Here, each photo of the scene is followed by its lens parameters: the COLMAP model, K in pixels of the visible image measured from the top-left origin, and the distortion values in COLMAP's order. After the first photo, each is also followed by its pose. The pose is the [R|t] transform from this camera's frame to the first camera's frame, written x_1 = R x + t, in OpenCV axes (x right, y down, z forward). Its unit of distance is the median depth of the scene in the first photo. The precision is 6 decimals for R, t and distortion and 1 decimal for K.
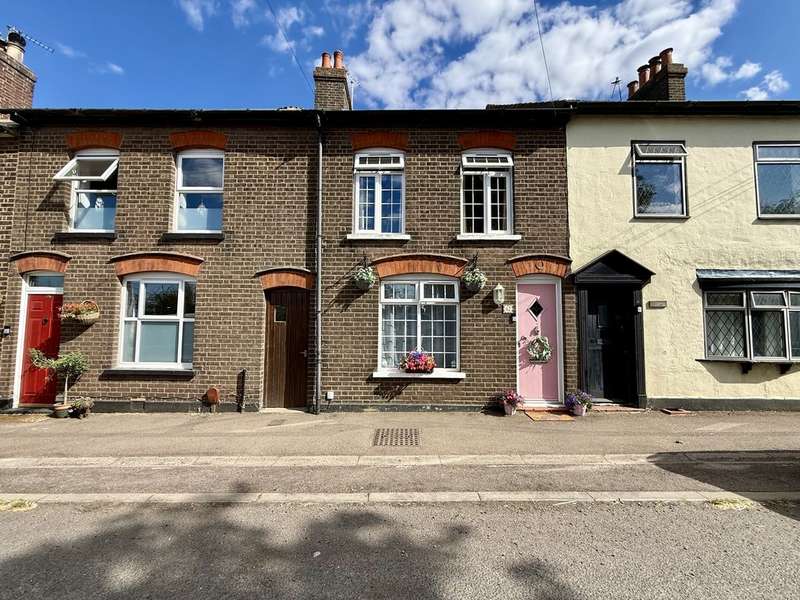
lens RADIAL K [[320.5, 0, 396.8], [0, 320.5, 300.2], [0, 0, 1]] dist [0.001172, -0.000680]
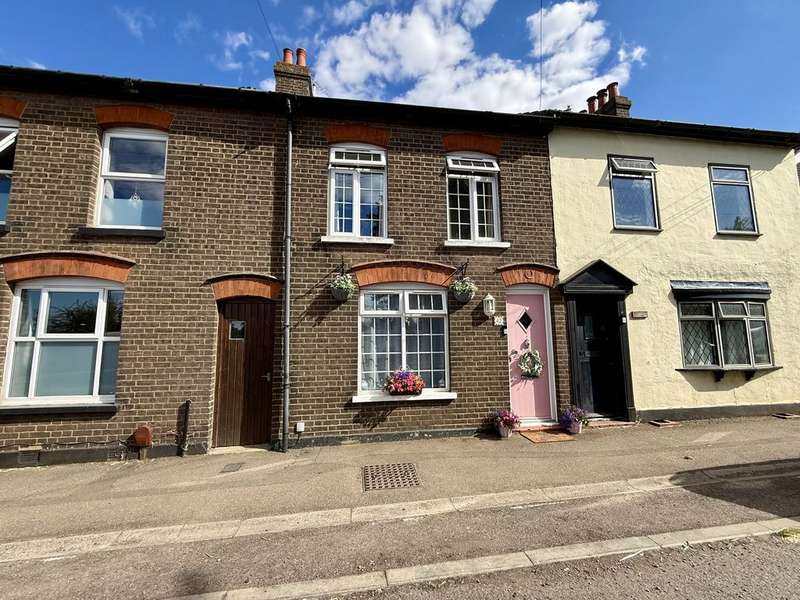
lens RADIAL K [[320.5, 0, 397.6], [0, 320.5, 300.0], [0, 0, 1]] dist [0.001172, -0.000680]
pose [[0.988024, 0.000964, 0.154296, -0.085964], [0.007210, 0.998600, -0.052407, 0.013612], [-0.154130, 0.052892, 0.986634, 0.124081]]
